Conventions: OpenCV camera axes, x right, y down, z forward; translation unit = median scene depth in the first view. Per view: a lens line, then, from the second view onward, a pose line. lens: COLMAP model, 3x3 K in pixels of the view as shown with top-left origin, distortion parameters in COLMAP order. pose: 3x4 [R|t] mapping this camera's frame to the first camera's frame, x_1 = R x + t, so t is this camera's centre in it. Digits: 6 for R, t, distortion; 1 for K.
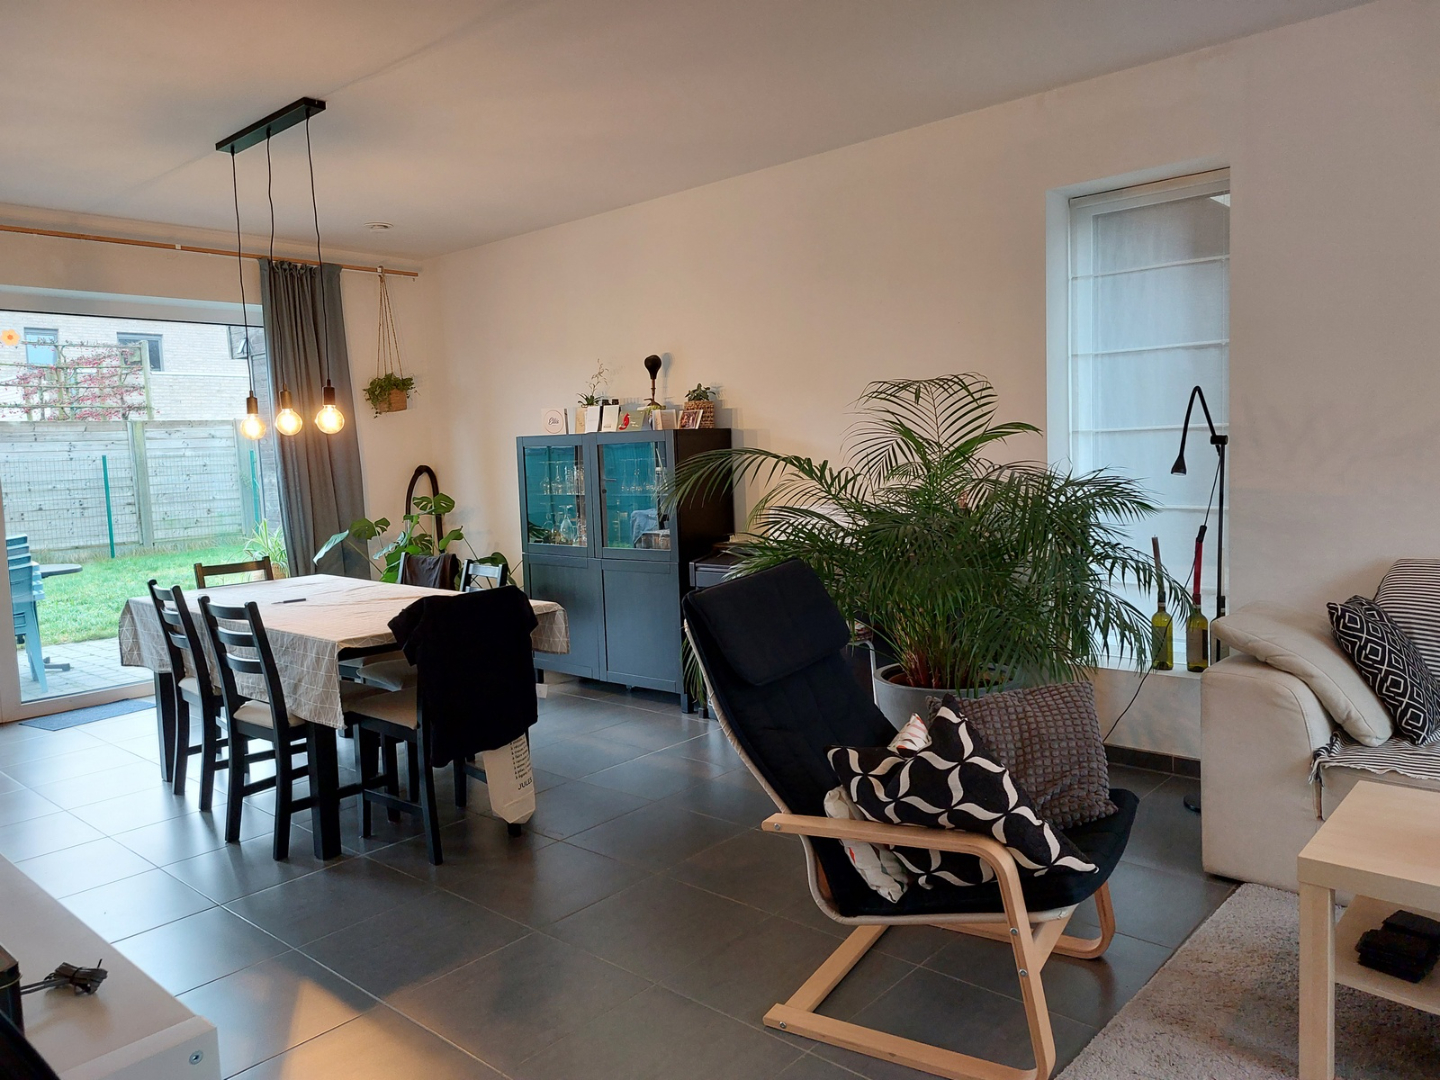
lens RADIAL K [[1027.6, 0, 720.3], [0, 1027.6, 540.8], [0, 0, 1]] dist [0.077767, -0.059932]
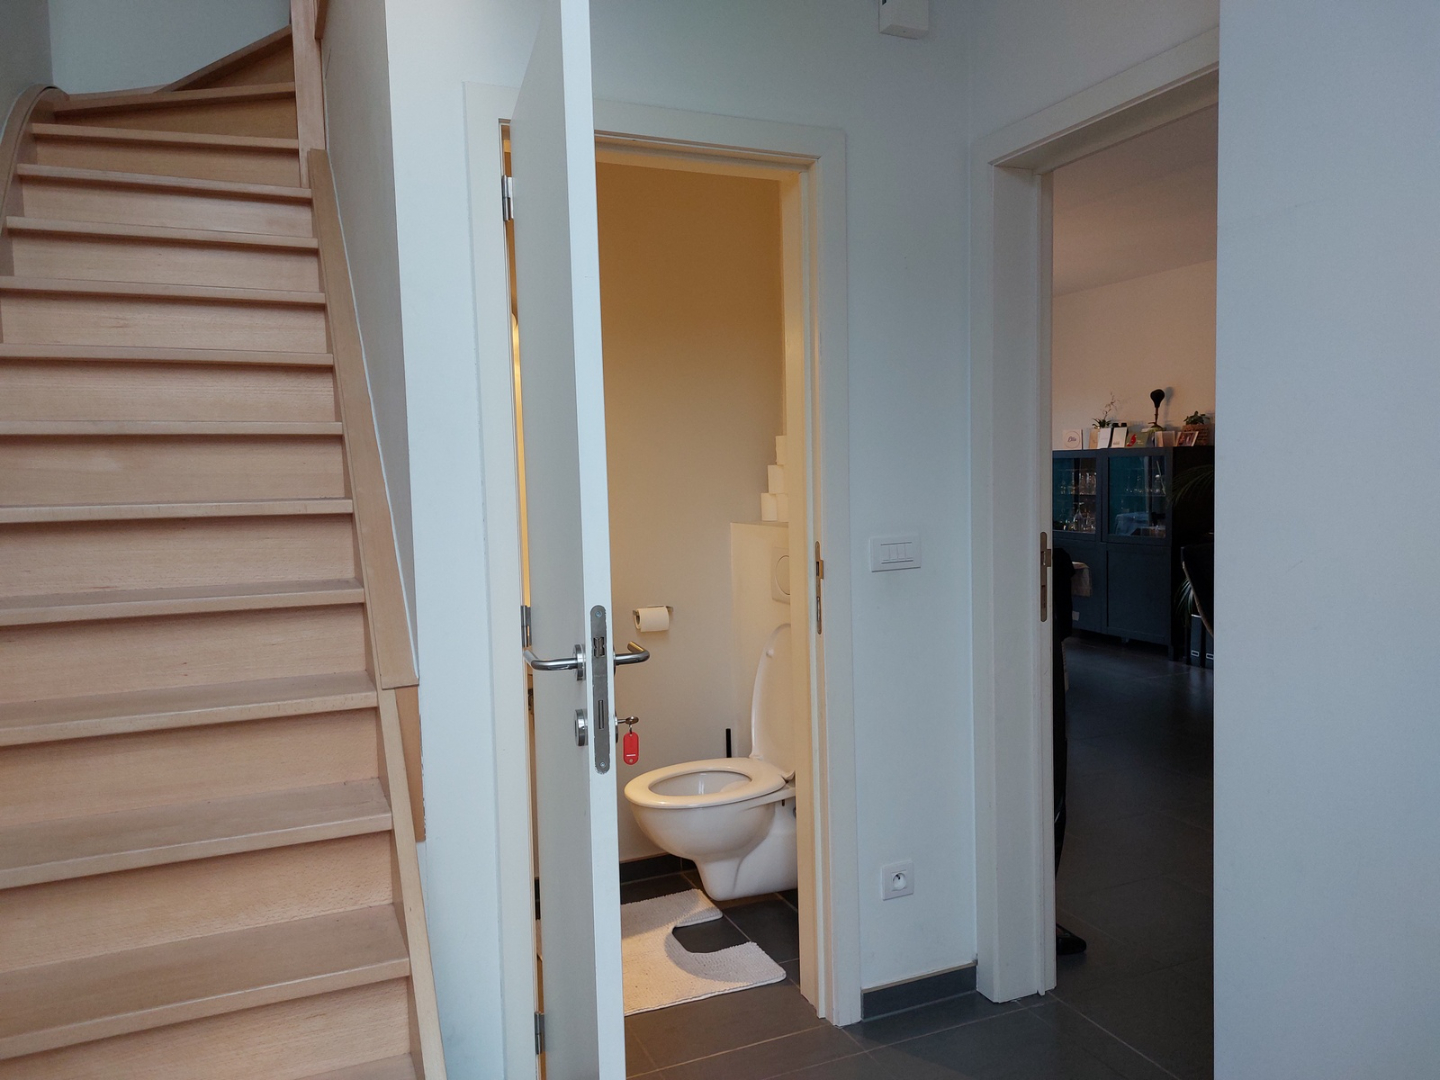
lens RADIAL K [[1027.6, 0, 718.7], [0, 1027.6, 546.1], [0, 0, 1]] dist [0.077767, -0.059932]
pose [[0.904473, 0.047805, -0.423843, 0.000055], [-0.046283, 0.998832, 0.013892, 0.026186], [0.424012, 0.007052, 0.905629, -0.431444]]
